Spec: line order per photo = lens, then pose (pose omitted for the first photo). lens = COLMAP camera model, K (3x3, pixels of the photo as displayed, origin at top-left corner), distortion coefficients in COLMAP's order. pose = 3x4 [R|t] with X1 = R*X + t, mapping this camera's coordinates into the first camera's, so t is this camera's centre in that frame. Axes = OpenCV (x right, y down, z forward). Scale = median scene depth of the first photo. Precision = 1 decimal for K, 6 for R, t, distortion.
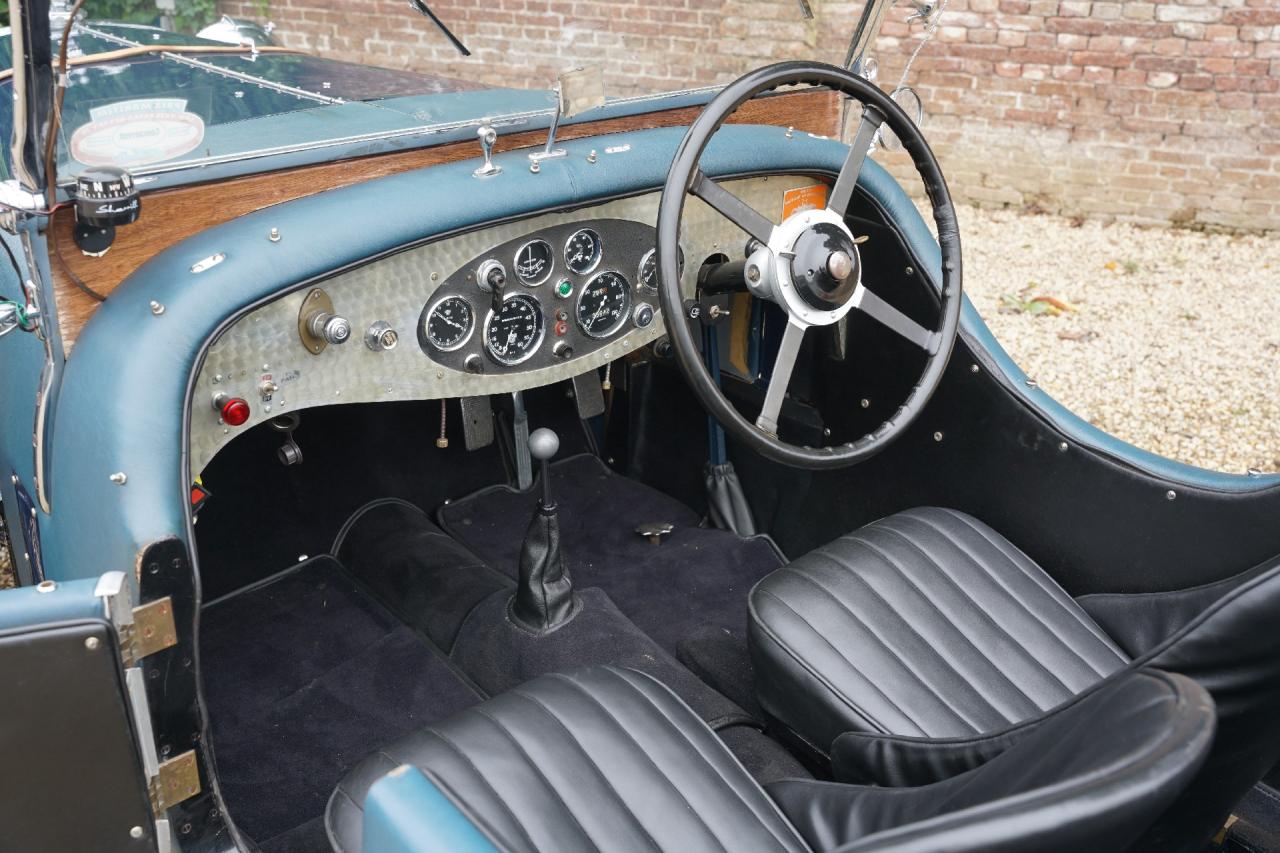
lens RADIAL K [[1294.6, 0, 640.0], [0, 1294.6, 426.5], [0, 0, 1]] dist [-0.080998, 0.277467]
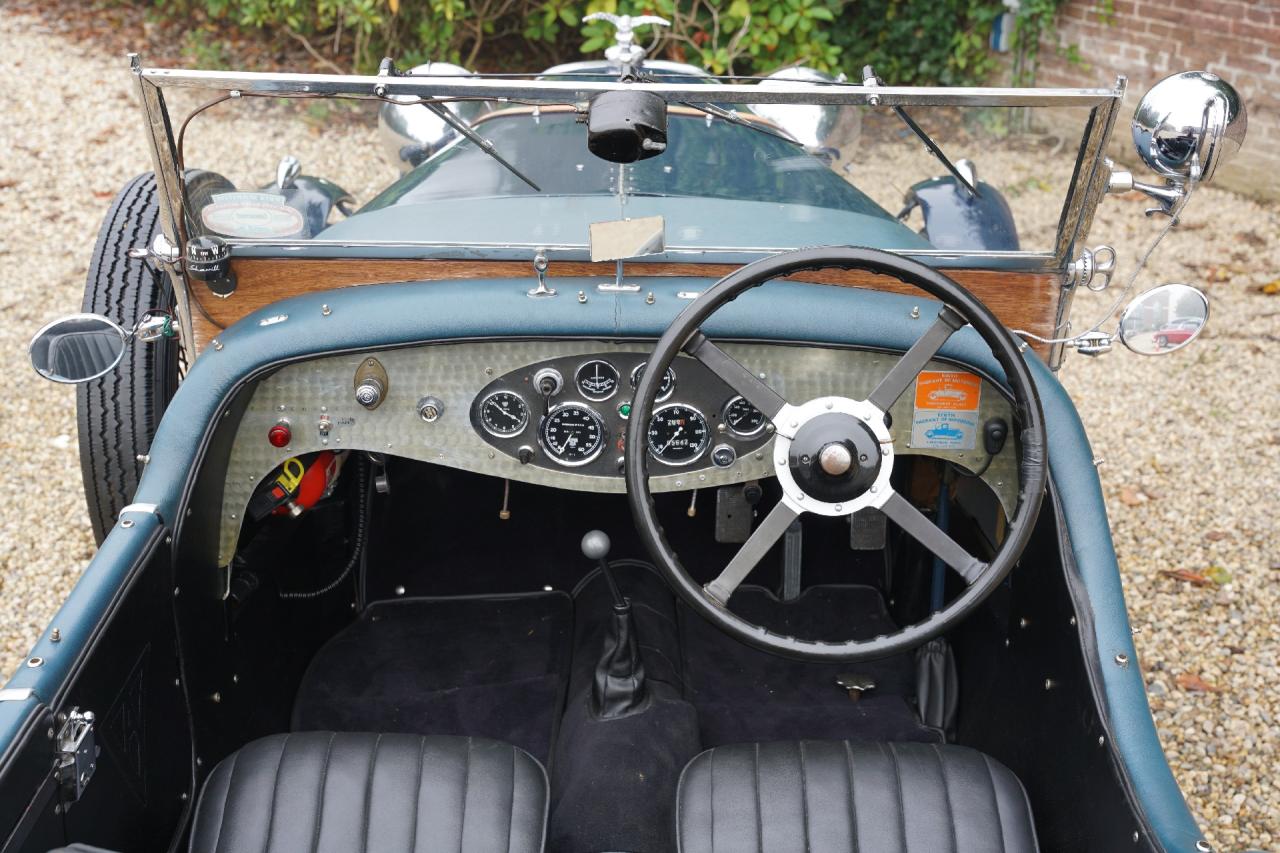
lens RADIAL K [[1557.4, 0, 640.0], [0, 1557.4, 426.5], [0, 0, 1]] dist [-0.021684, 0.457519]
pose [[0.761246, 0.261632, -0.593341, 0.694435], [-0.275845, 0.958733, 0.068847, -0.179761], [0.586868, 0.111261, 0.802002, -0.023642]]
